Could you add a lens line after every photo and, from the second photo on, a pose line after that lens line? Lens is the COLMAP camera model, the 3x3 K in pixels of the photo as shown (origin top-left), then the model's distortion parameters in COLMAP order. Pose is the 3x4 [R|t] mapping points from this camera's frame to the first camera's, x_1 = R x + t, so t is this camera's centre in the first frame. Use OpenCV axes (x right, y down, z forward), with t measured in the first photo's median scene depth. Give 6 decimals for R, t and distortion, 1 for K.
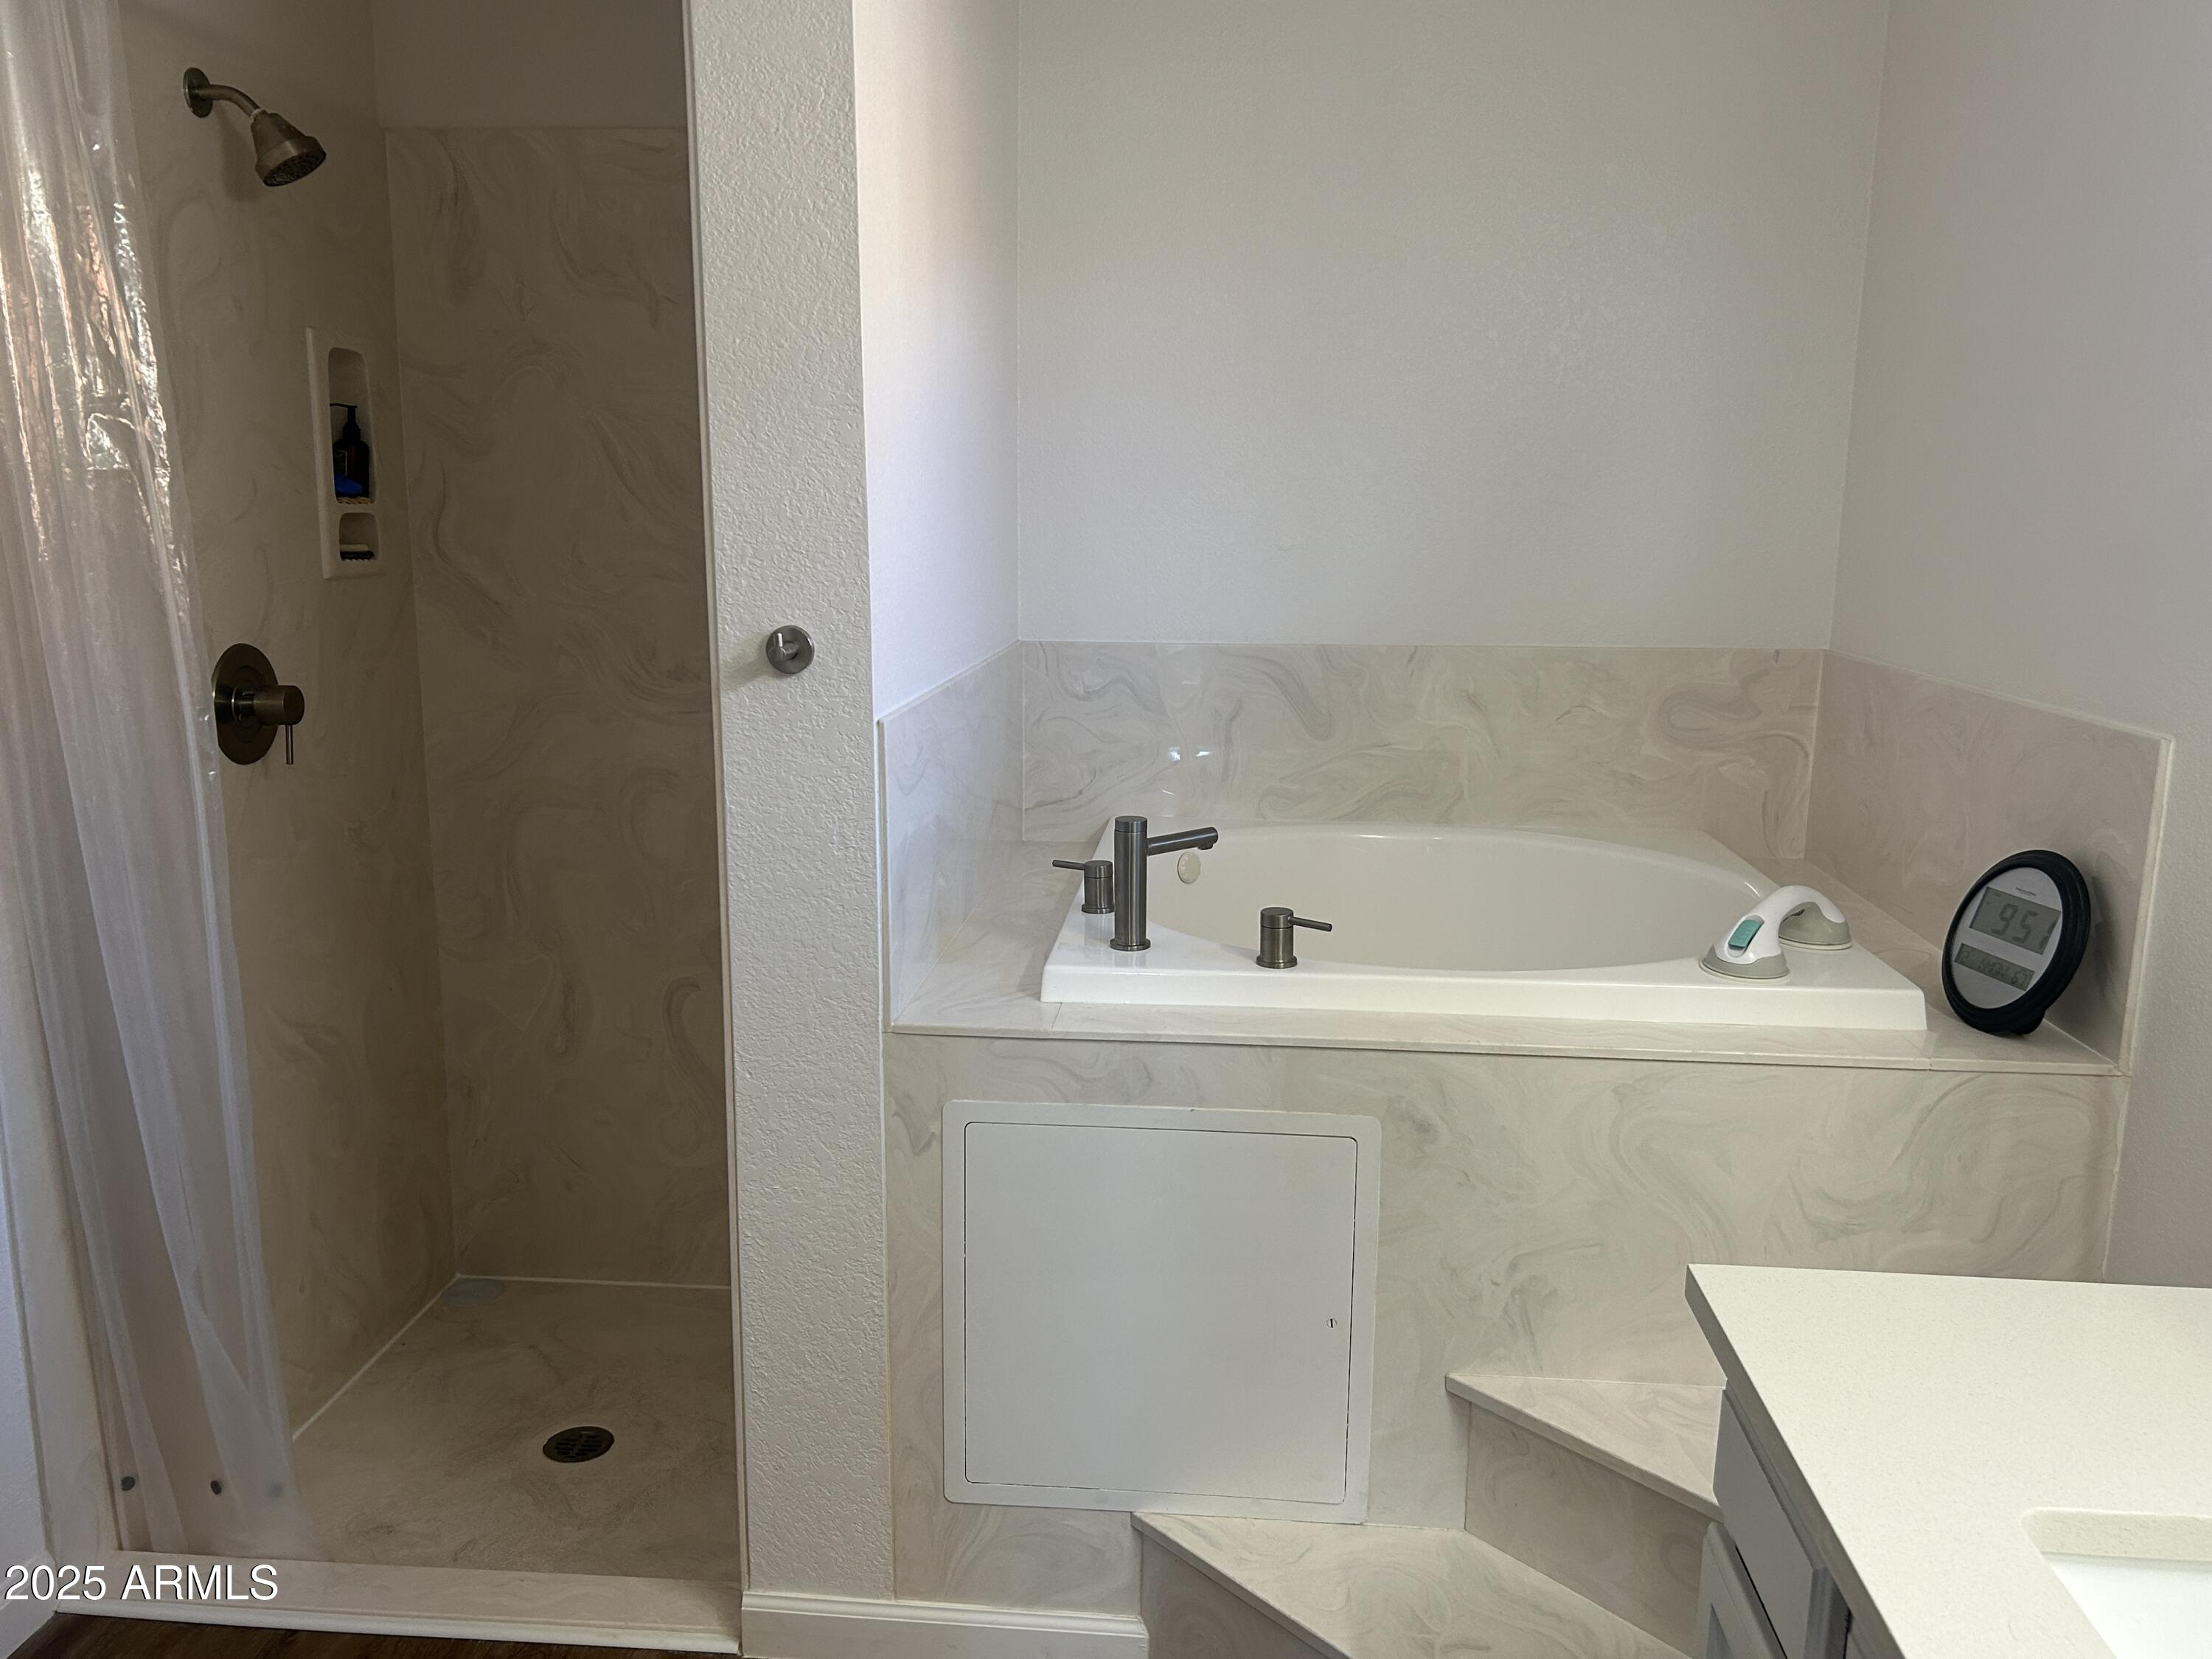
lens RADIAL K [[1742.9, 0, 1093.6], [0, 1742.9, 827.3], [0, 0, 1]] dist [0.055536, -0.052766]
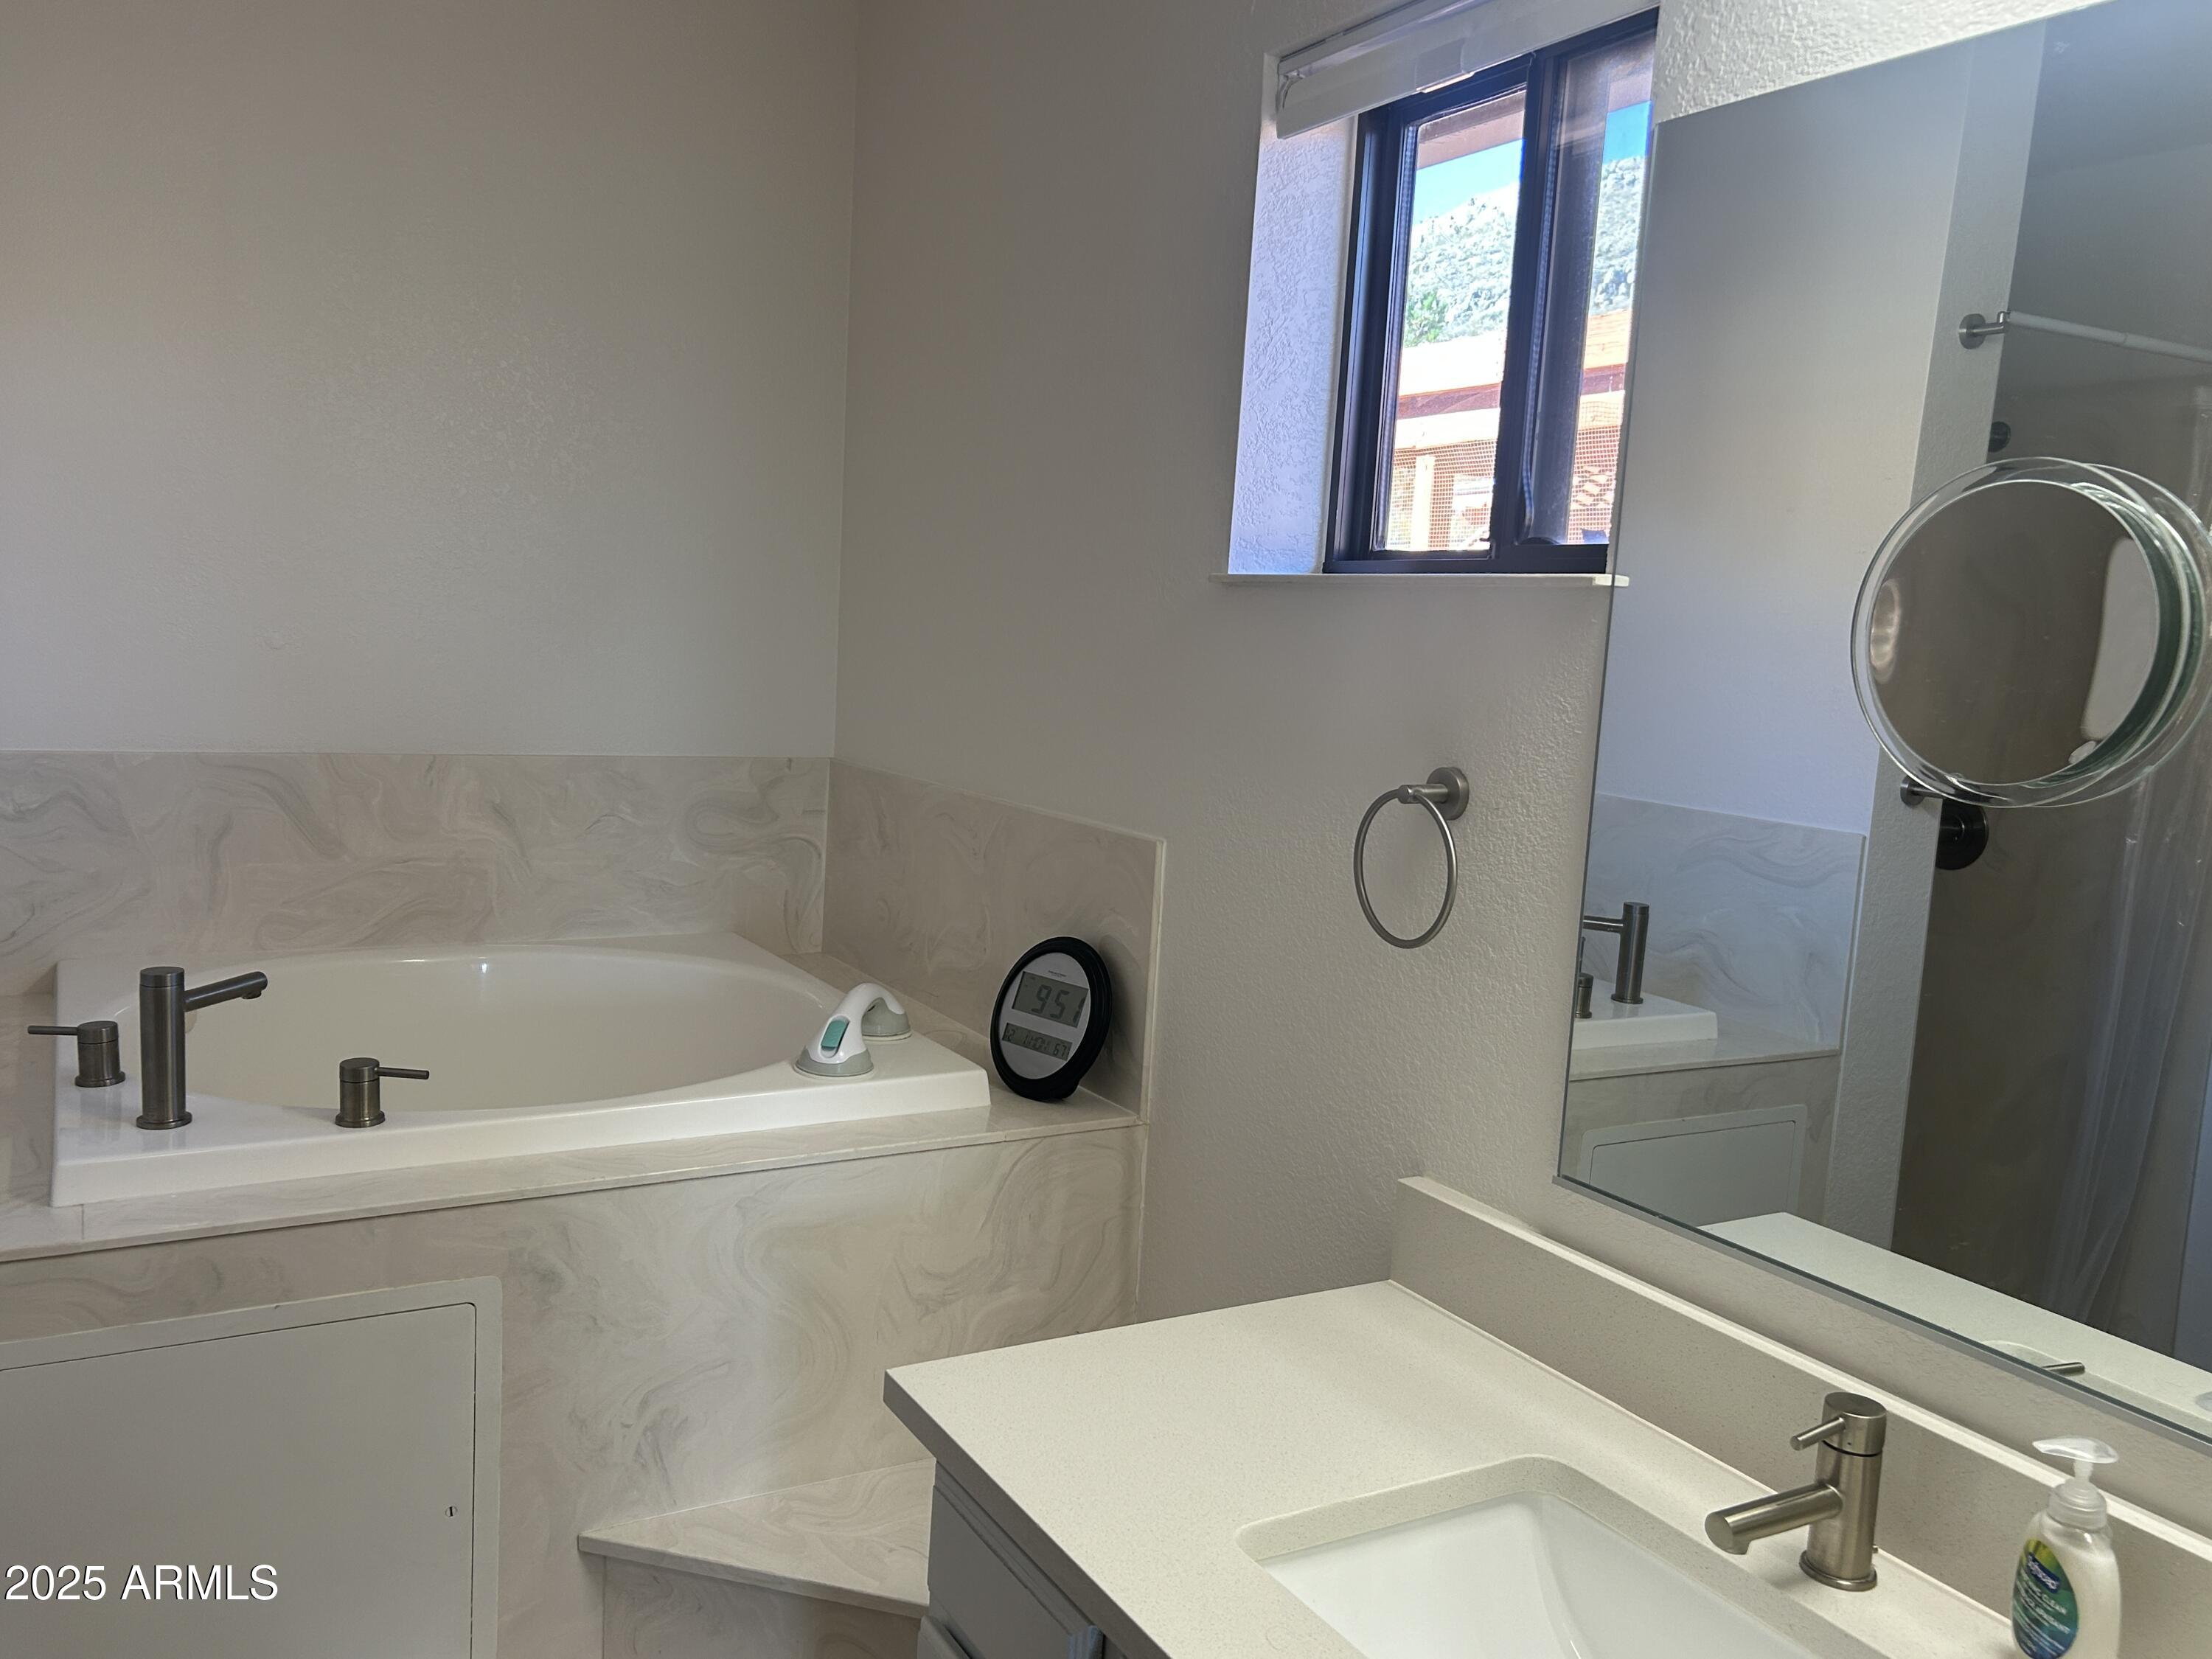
lens RADIAL K [[1742.9, 0, 1068.2], [0, 1742.9, 831.1], [0, 0, 1]] dist [0.055536, -0.052766]
pose [[0.821614, -0.033298, 0.569071, -0.107417], [0.059819, 0.997817, -0.027979, -0.023697], [-0.566897, 0.057029, 0.821813, 0.050378]]
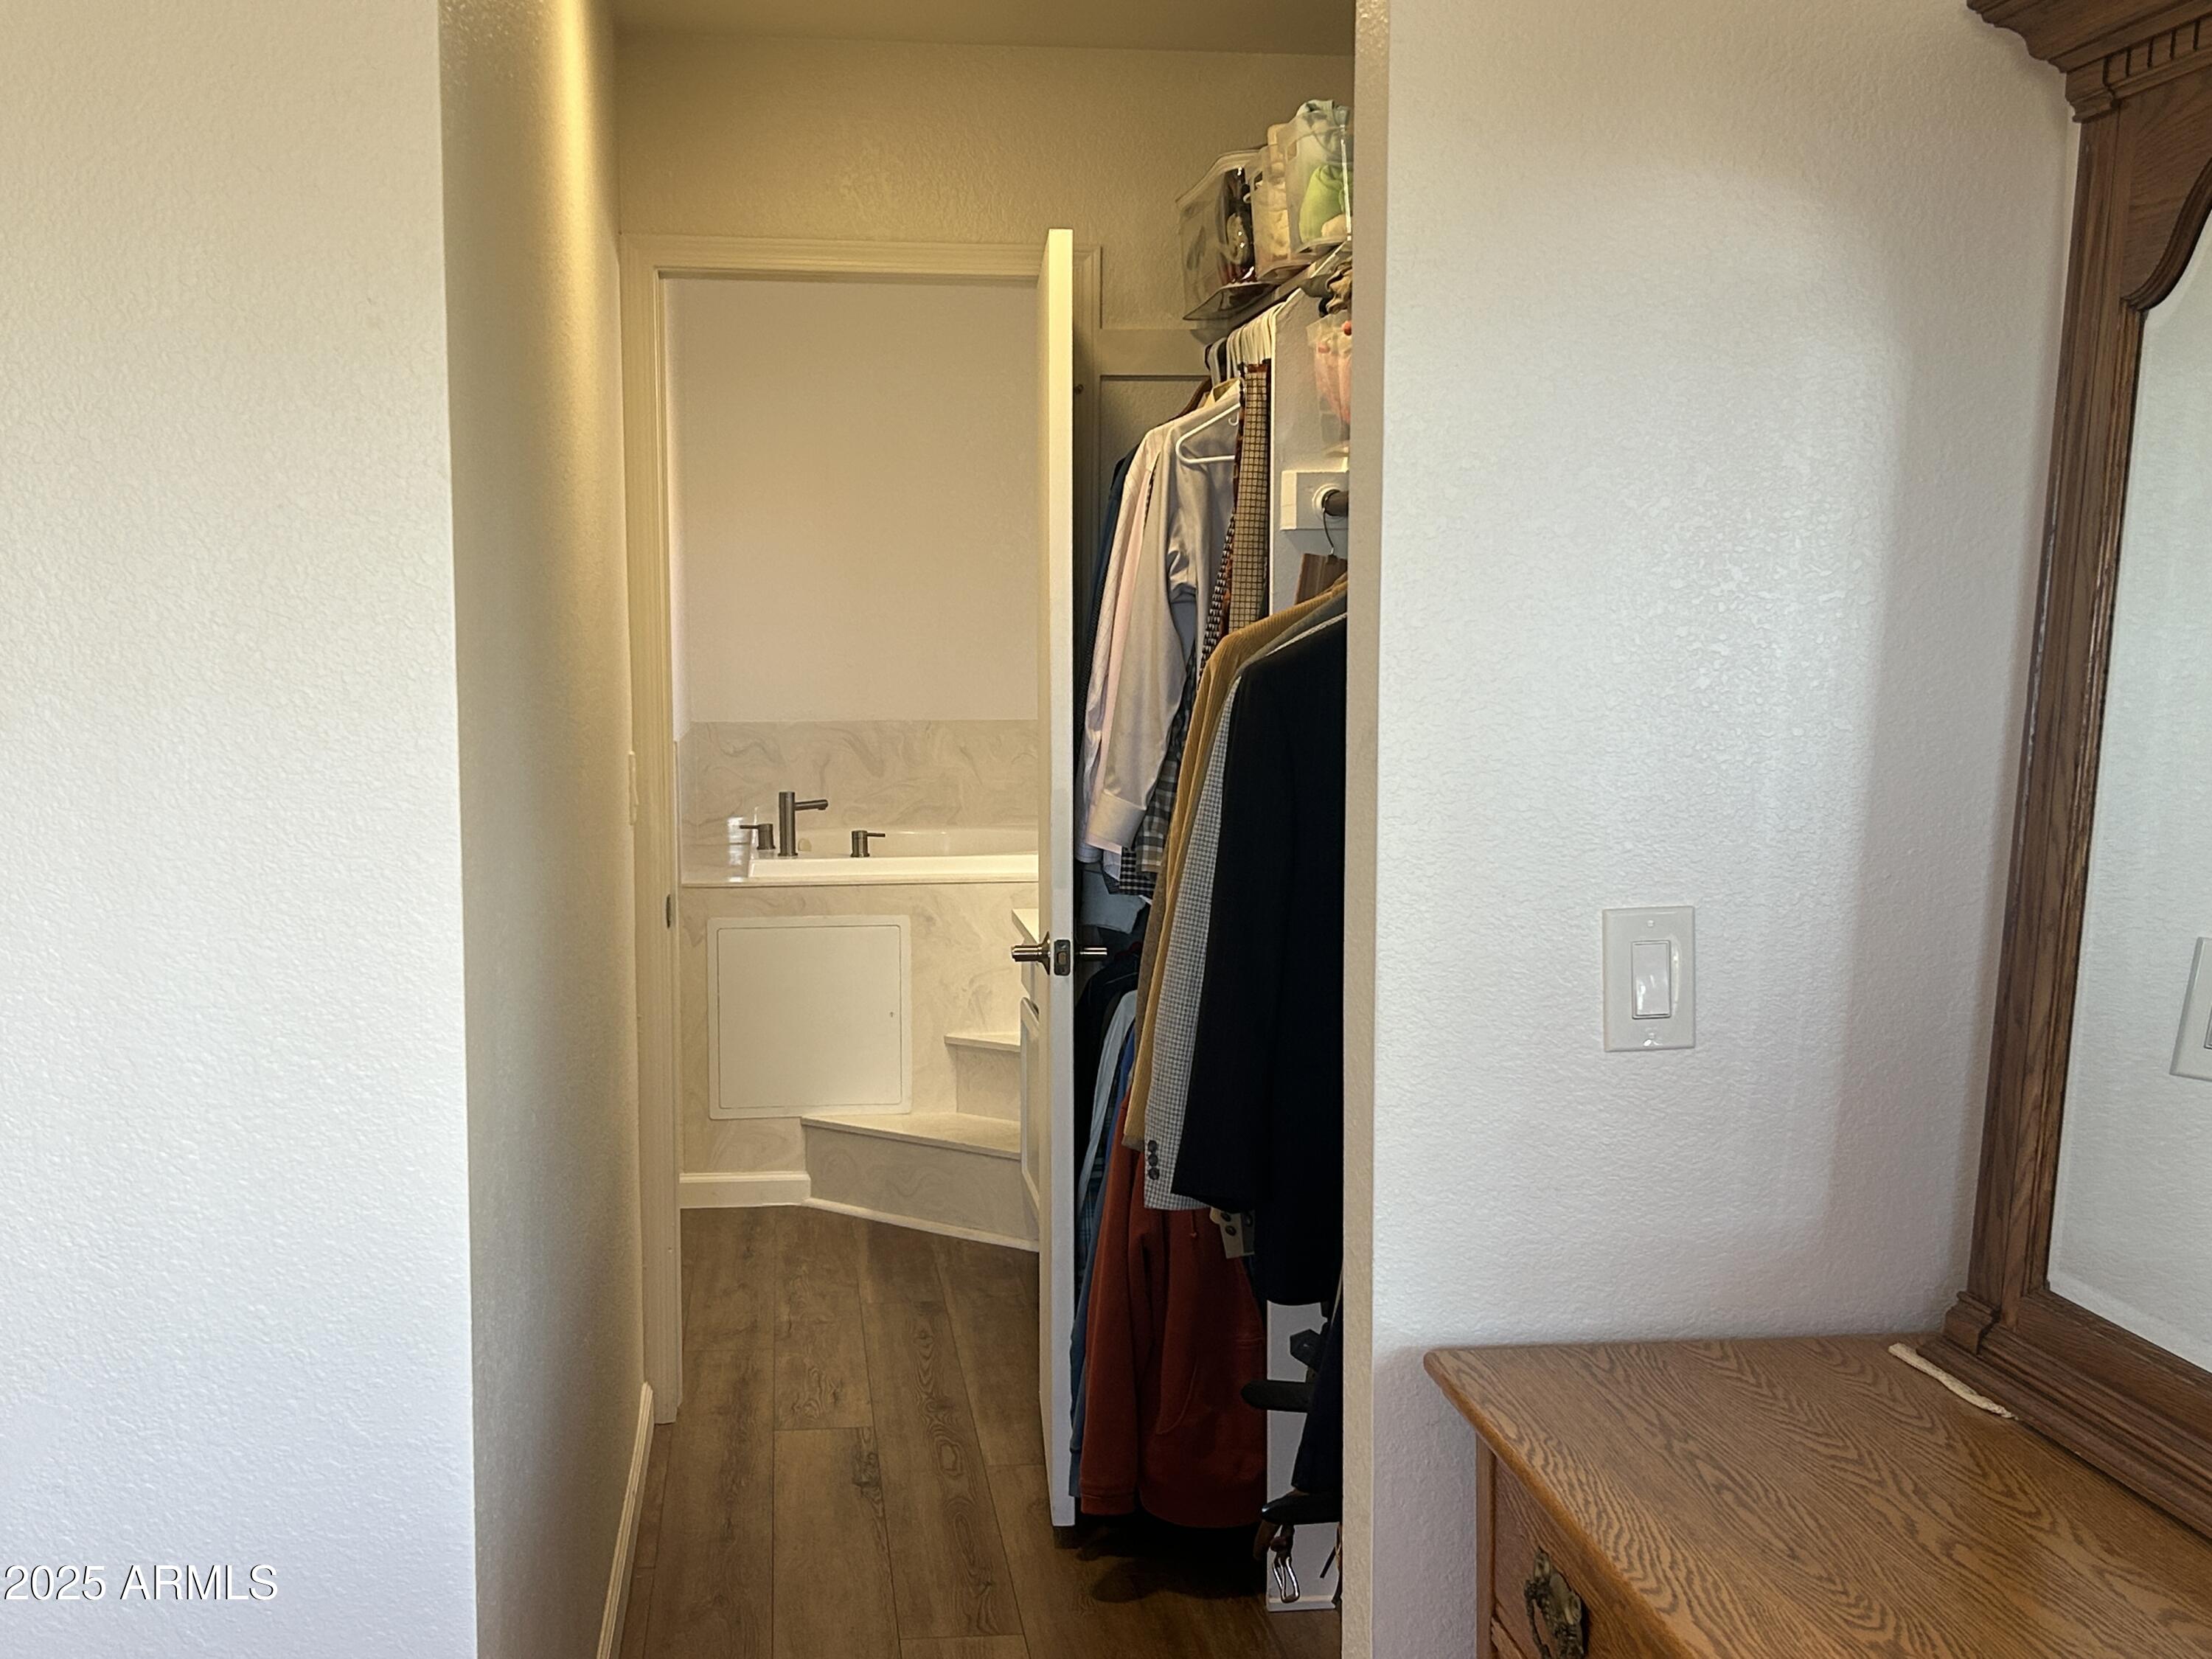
lens RADIAL K [[2621.9, 0, 1117.7], [0, 2621.9, 827.7], [0, 0, 1]] dist [0.048276, 0.000000]
pose [[0.975307, -0.026507, 0.219255, -0.296674], [0.048820, 0.994088, -0.096981, 0.379658], [-0.215389, 0.105290, 0.970836, -2.234453]]
